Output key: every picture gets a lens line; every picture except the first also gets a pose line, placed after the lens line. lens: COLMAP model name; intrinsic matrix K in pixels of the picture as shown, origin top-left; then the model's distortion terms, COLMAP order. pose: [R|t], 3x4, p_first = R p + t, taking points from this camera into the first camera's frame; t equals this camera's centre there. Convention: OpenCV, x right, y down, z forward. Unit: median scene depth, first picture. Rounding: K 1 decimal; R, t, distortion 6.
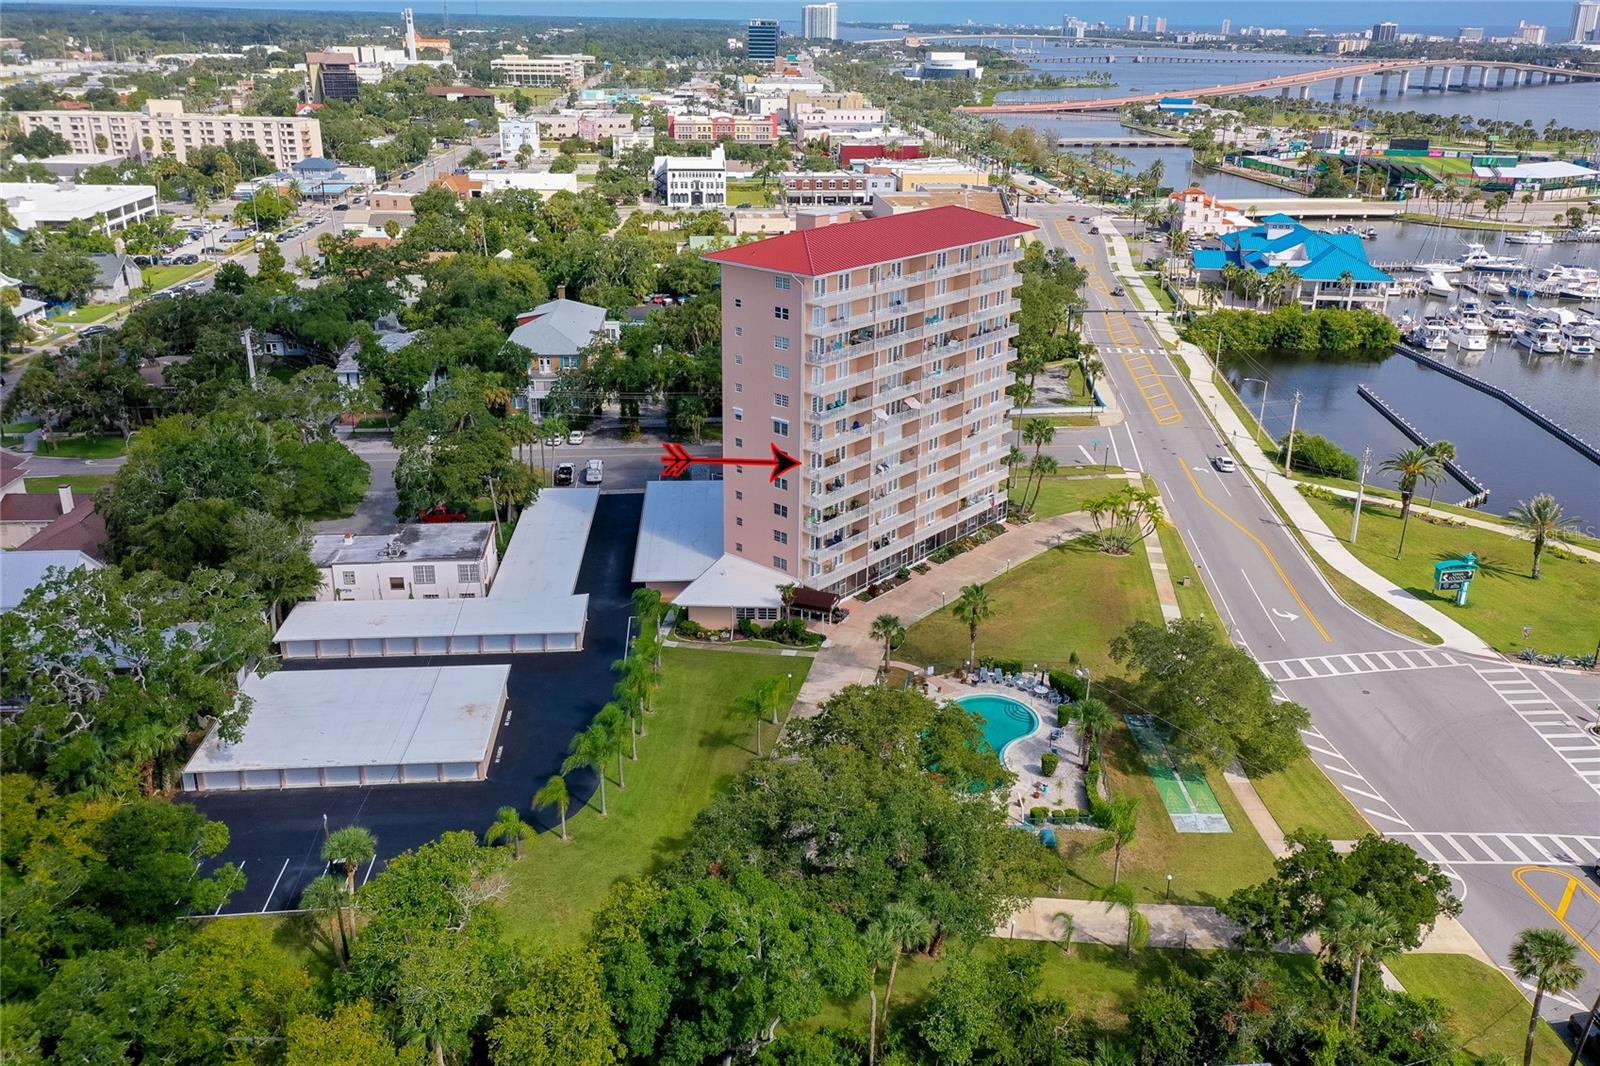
lens RADIAL K [[1231.6, 0, 800.0], [0, 1231.6, 557.2], [0, 0, 1]] dist [0.004647, 0.046649]
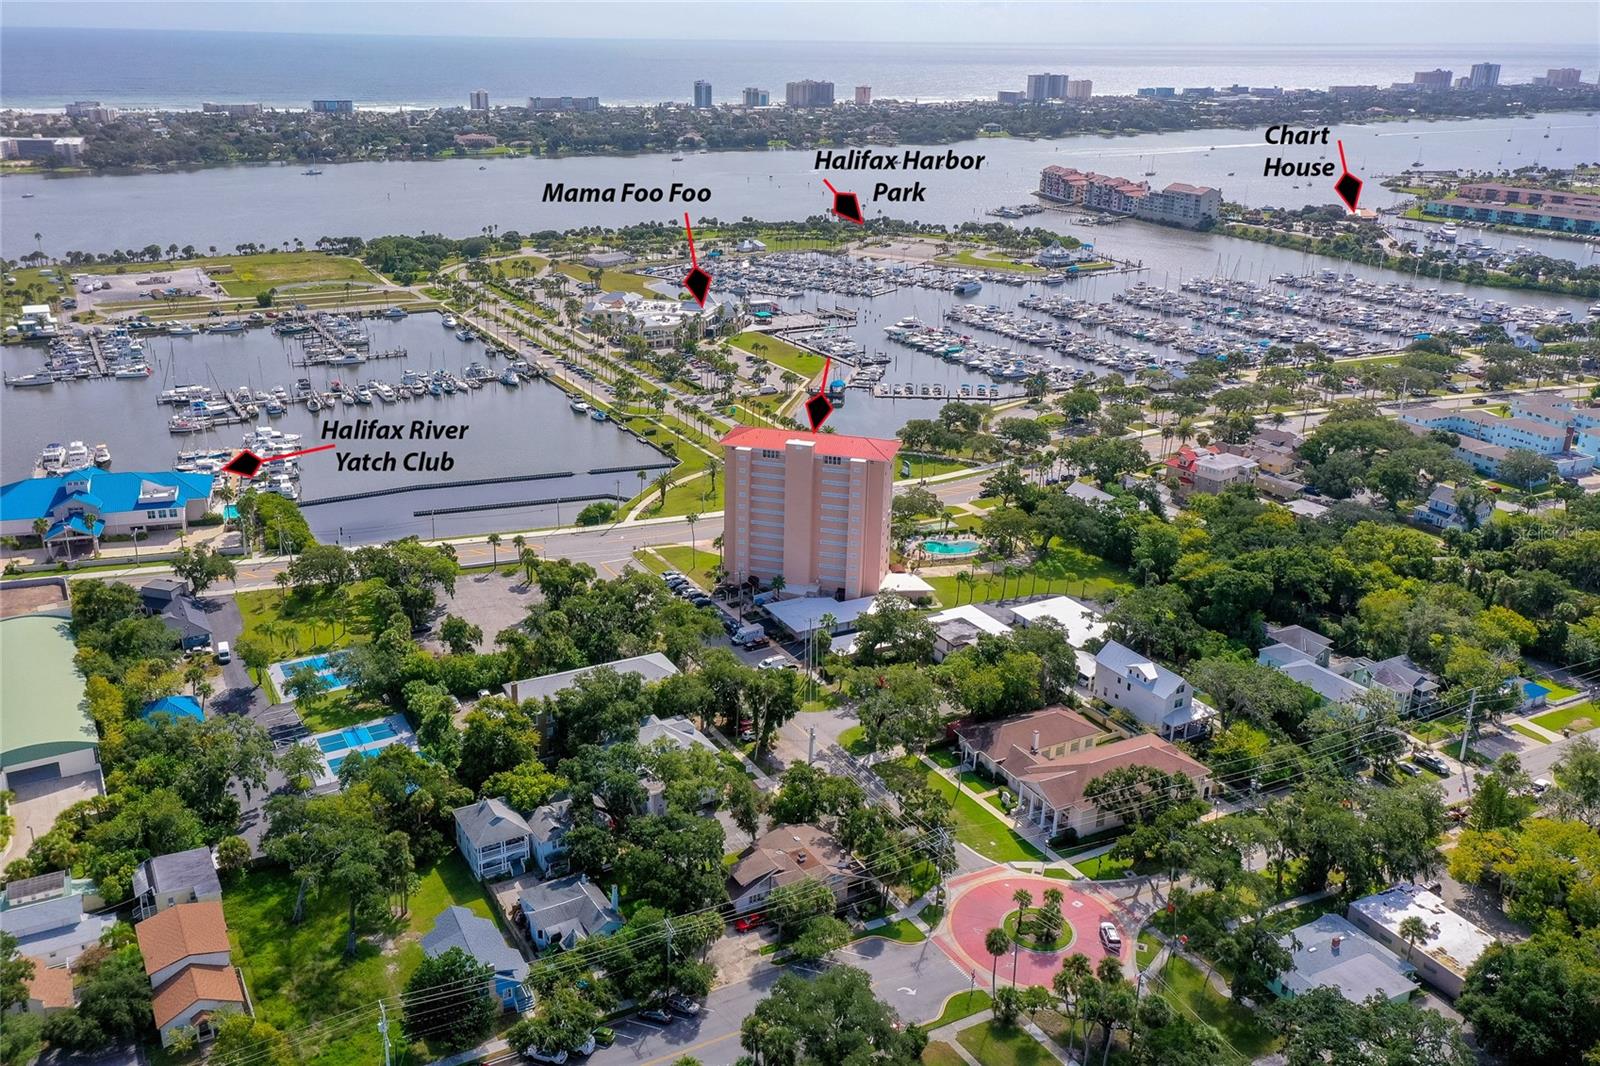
lens RADIAL K [[1276.2, 0, 800.0], [0, 1276.2, 533.0], [0, 0, 1]] dist [0.006263, 0.003501]
pose [[-0.431940, -0.332570, 0.838347, -1.378991], [0.342027, 0.799697, 0.493460, -0.927684], [-0.834533, 0.499882, -0.231673, 1.234247]]
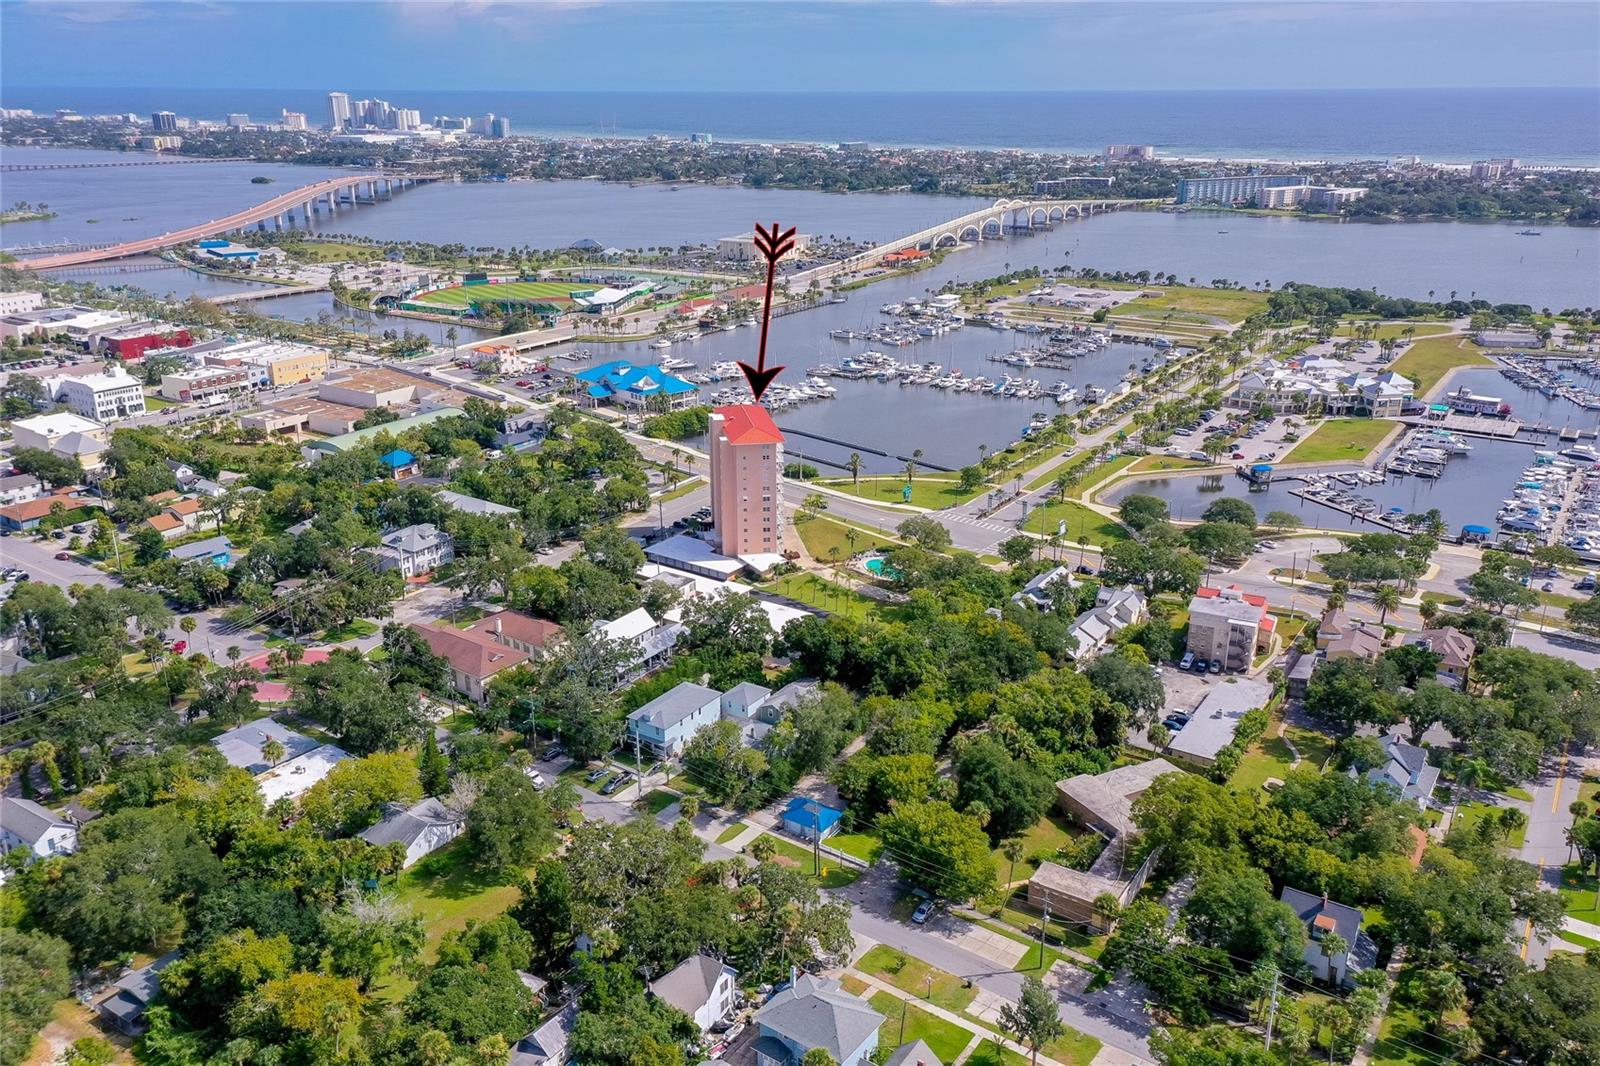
lens RADIAL K [[1276.2, 0, 800.0], [0, 1276.2, 533.0], [0, 0, 1]] dist [0.006263, 0.003501]
pose [[0.639815, -0.258455, 0.723767, -1.431102], [0.313813, 0.947527, 0.060946, -0.123516], [-0.701540, 0.188133, 0.687348, -0.682638]]
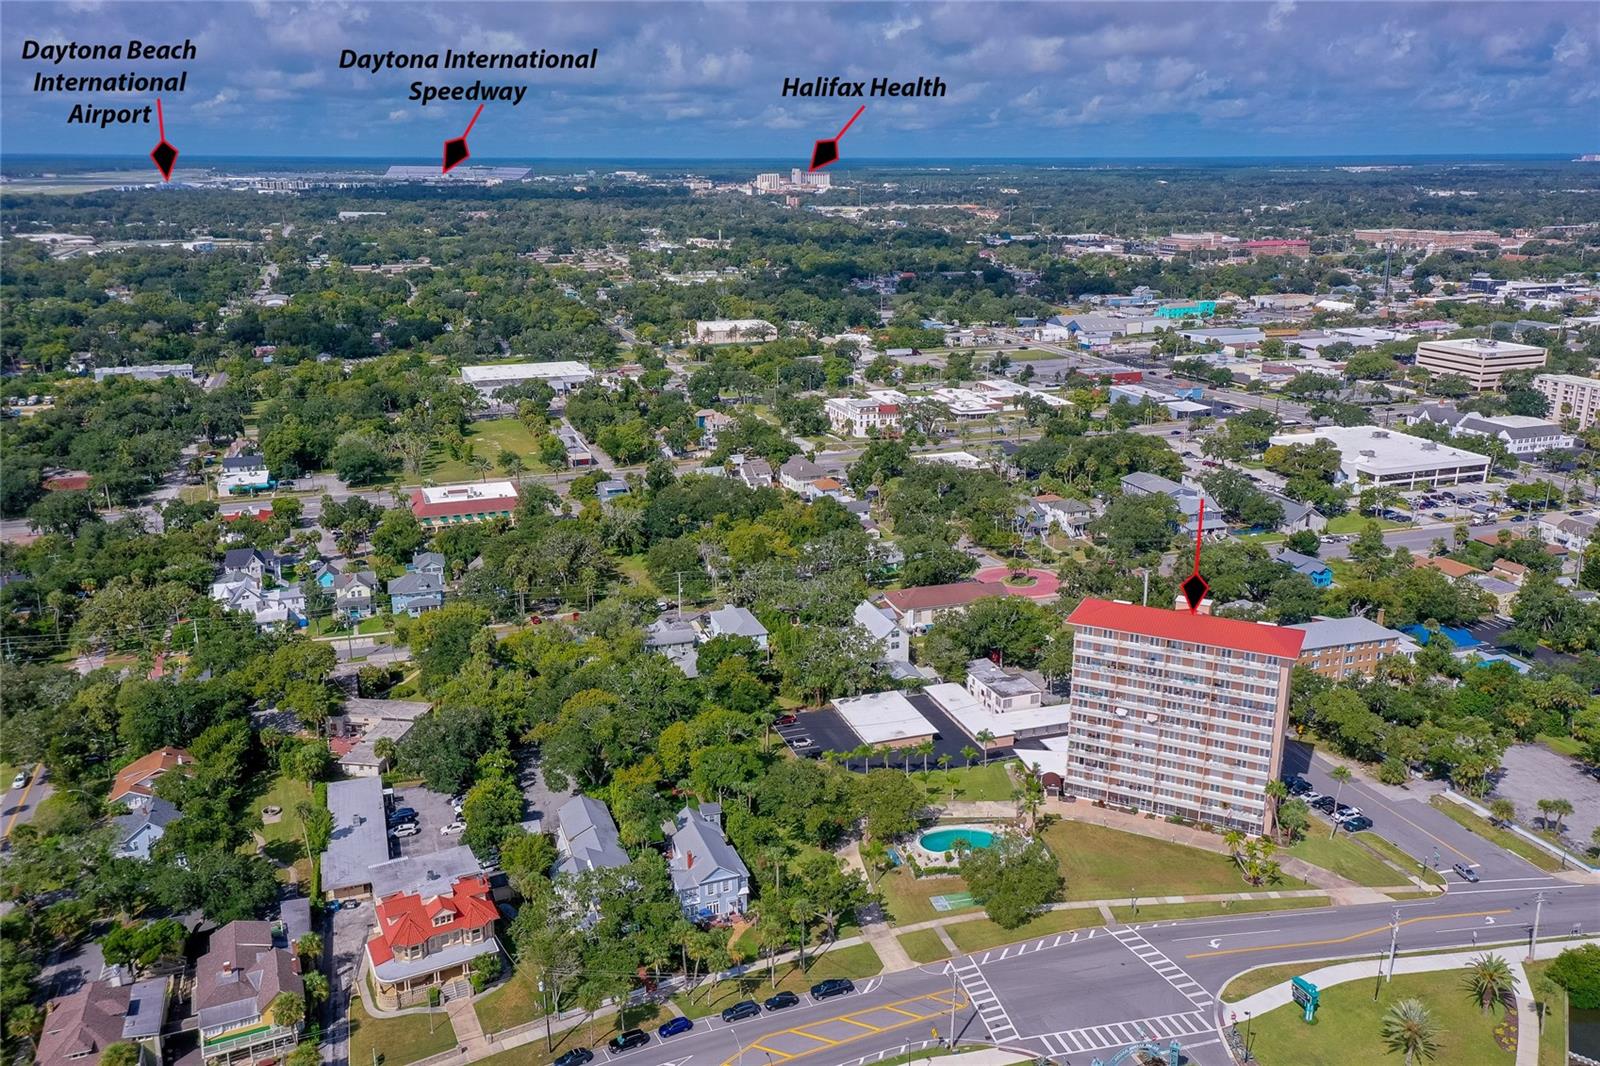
lens RADIAL K [[1231.6, 0, 800.0], [0, 1231.6, 557.2], [0, 0, 1]] dist [0.004647, 0.046649]
pose [[0.242260, 0.276896, -0.929860, 1.167764], [-0.380247, 0.908833, 0.171567, -0.336945], [0.892593, 0.312013, 0.325463, -0.054089]]
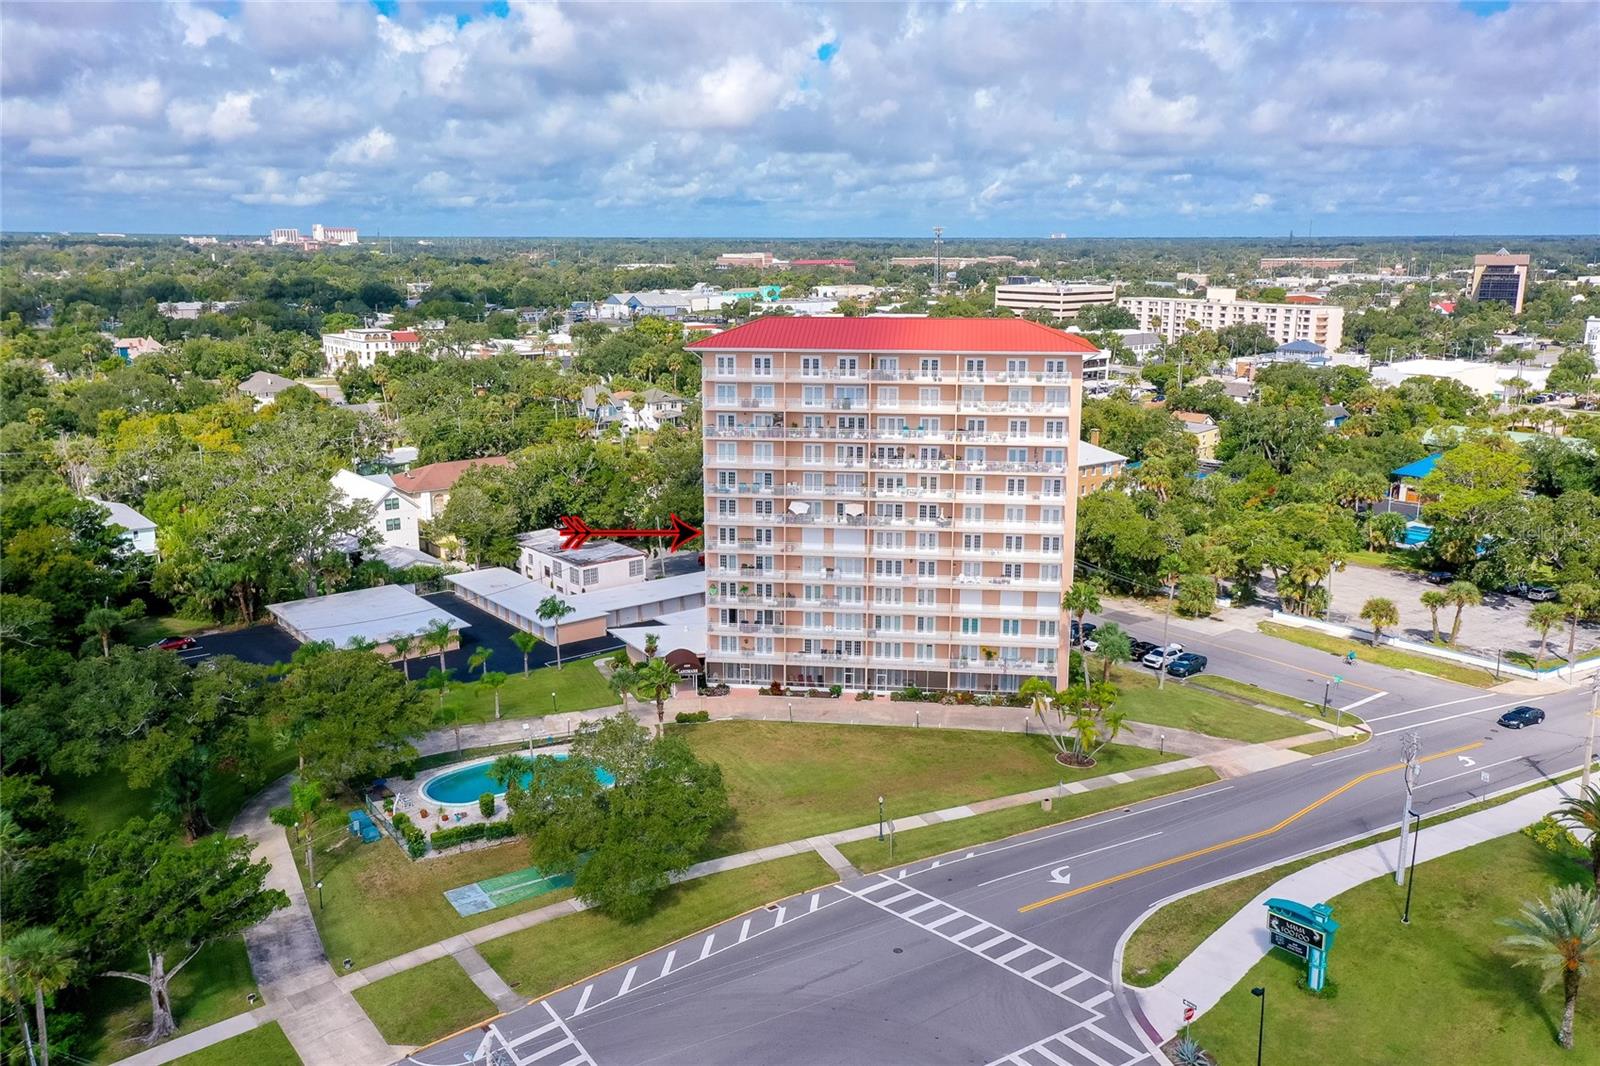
lens RADIAL K [[1275.8, 0, 800.0], [0, 1275.8, 533.0], [0, 0, 1]] dist [0.014400, 0.009984]
pose [[0.558134, 0.177068, -0.810638, 0.664914], [-0.325819, 0.945264, -0.017855, -0.058805], [0.763105, 0.274087, 0.585276, 0.311876]]
